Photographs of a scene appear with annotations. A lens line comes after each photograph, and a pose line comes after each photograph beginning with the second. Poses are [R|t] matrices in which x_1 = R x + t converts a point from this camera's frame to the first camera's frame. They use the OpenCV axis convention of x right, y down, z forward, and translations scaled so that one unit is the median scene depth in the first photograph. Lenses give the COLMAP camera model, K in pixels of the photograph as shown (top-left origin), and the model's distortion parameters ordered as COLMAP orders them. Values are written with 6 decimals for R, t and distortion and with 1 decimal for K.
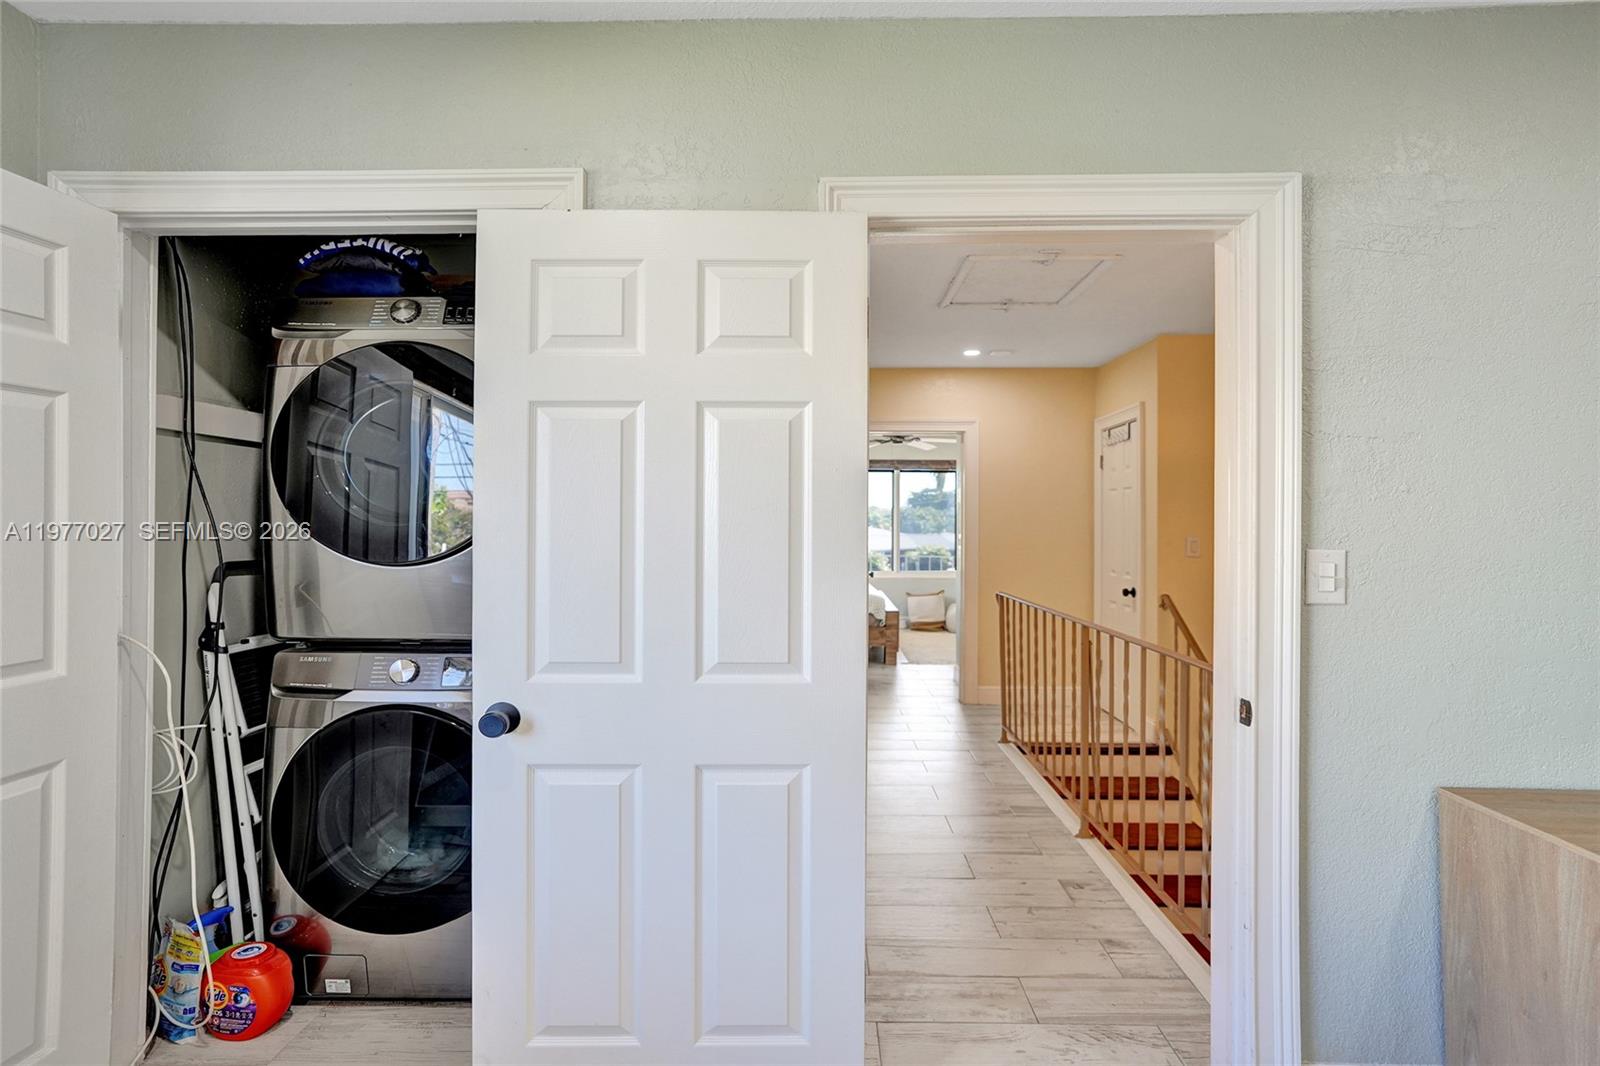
lens RADIAL K [[863.1, 0, 807.5], [0, 863.1, 529.3], [0, 0, 1]] dist [-0.001933, 0.000112]
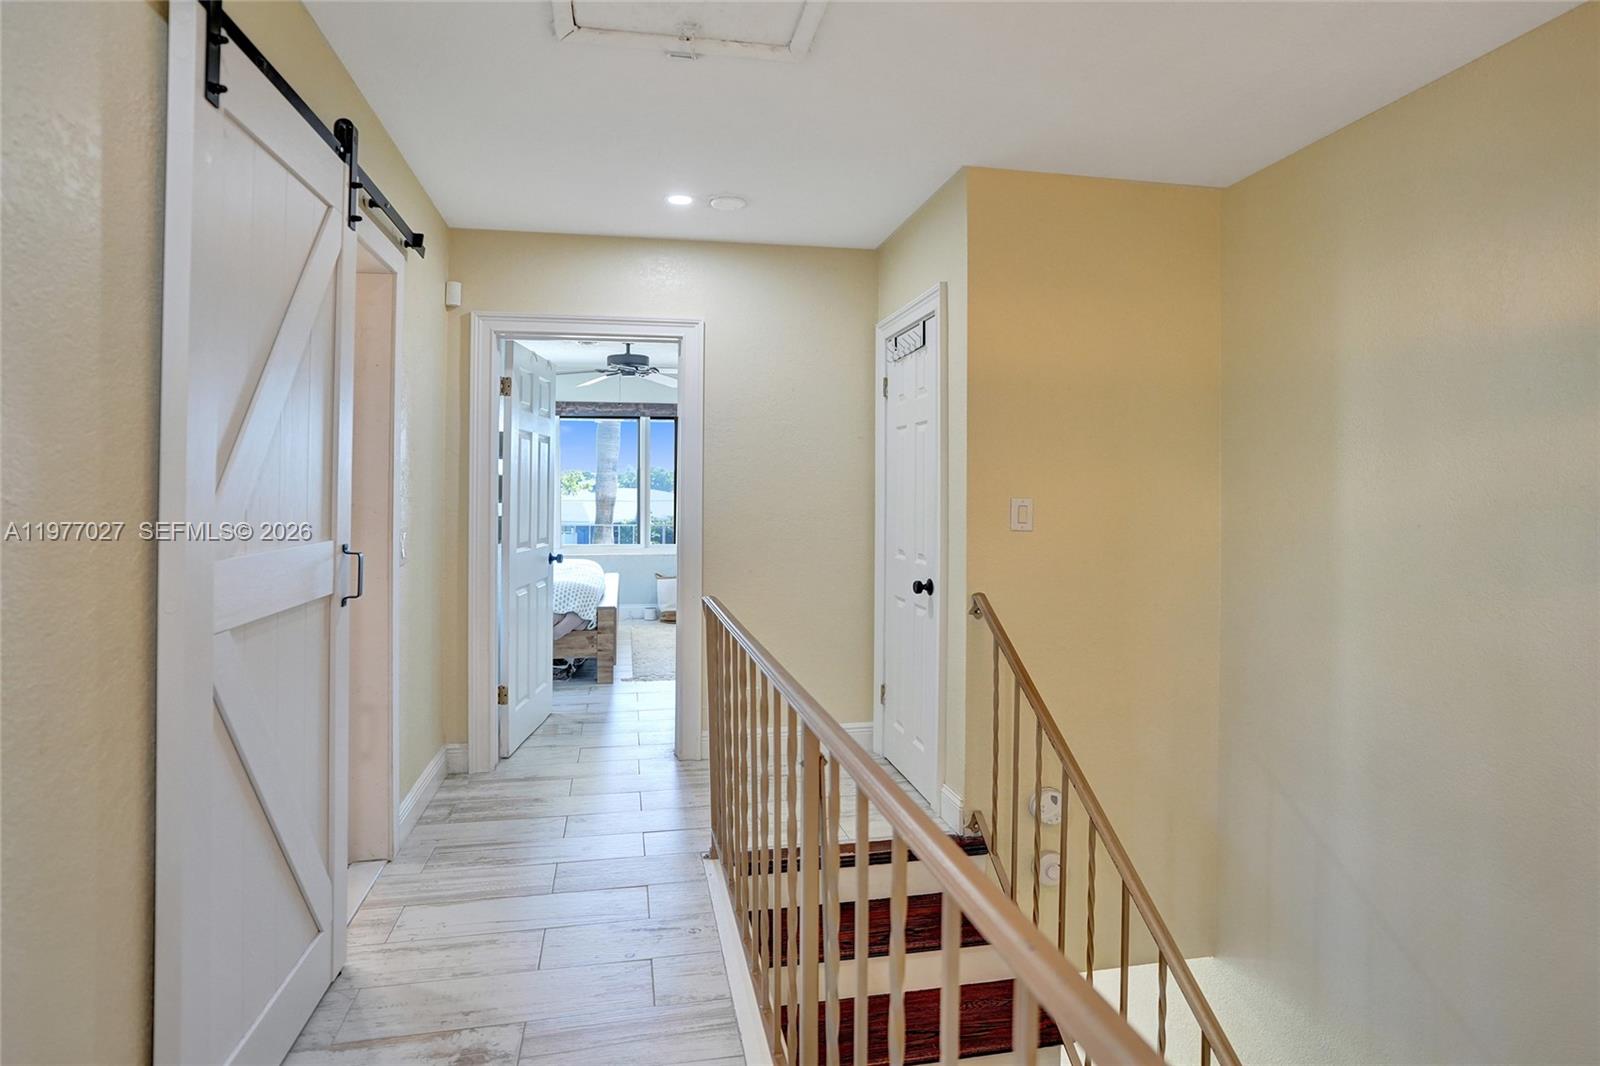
lens RADIAL K [[863.1, 0, 794.6], [0, 863.1, 522.1], [0, 0, 1]] dist [-0.001933, 0.000112]
pose [[0.979823, -0.009603, 0.199635, 0.143108], [0.003386, 0.999499, 0.031460, 0.004692], [-0.199837, -0.030149, 0.979365, 0.371081]]
